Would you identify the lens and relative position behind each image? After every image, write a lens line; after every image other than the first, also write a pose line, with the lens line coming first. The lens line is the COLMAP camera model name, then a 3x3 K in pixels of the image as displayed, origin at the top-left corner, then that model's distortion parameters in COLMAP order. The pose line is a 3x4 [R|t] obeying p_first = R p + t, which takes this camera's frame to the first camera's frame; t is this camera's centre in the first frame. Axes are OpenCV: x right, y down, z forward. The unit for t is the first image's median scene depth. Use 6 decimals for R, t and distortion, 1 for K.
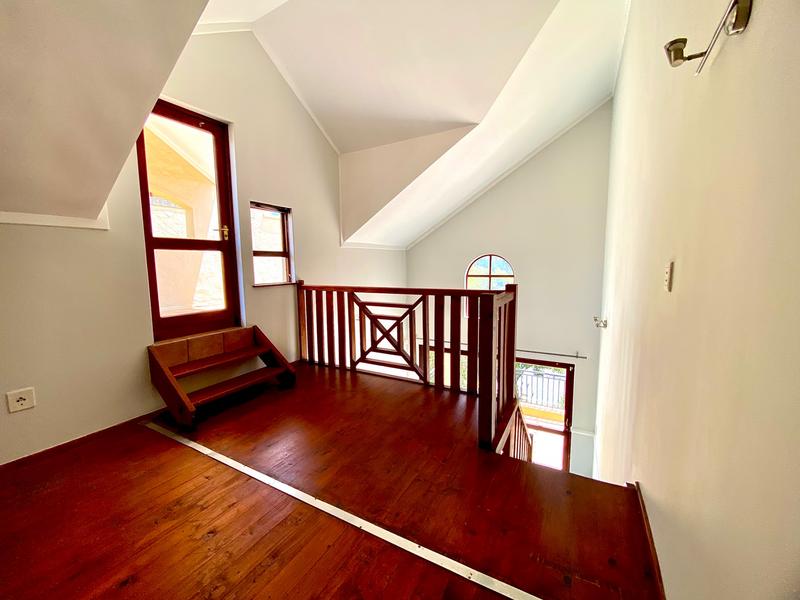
lens RADIAL K [[325.9, 0, 395.5], [0, 325.9, 298.8], [0, 0, 1]] dist [0.031056, -0.027706]
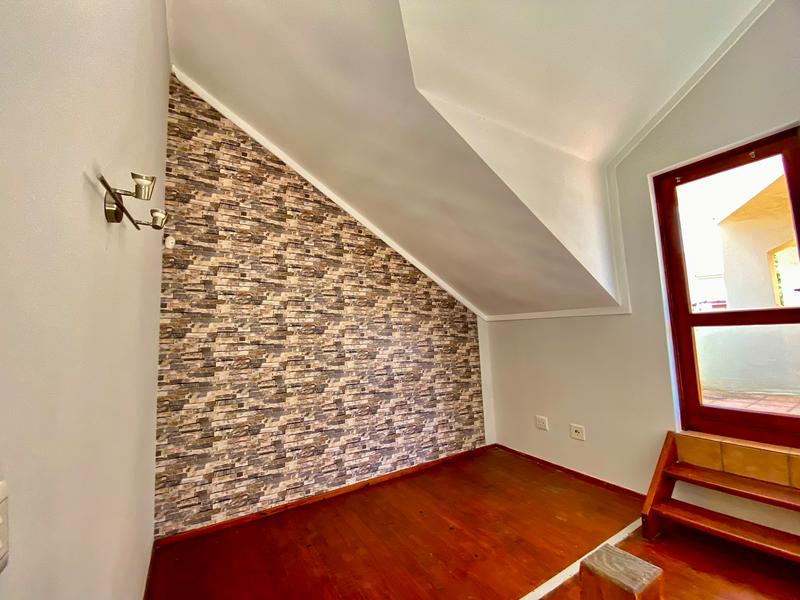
lens RADIAL K [[325.9, 0, 395.5], [0, 325.9, 298.8], [0, 0, 1]] dist [0.031056, -0.027706]
pose [[-0.489221, -0.051891, -0.870615, 0.453671], [-0.055375, 0.998062, -0.028371, -0.158064], [0.870400, 0.034331, -0.491146, 0.731453]]
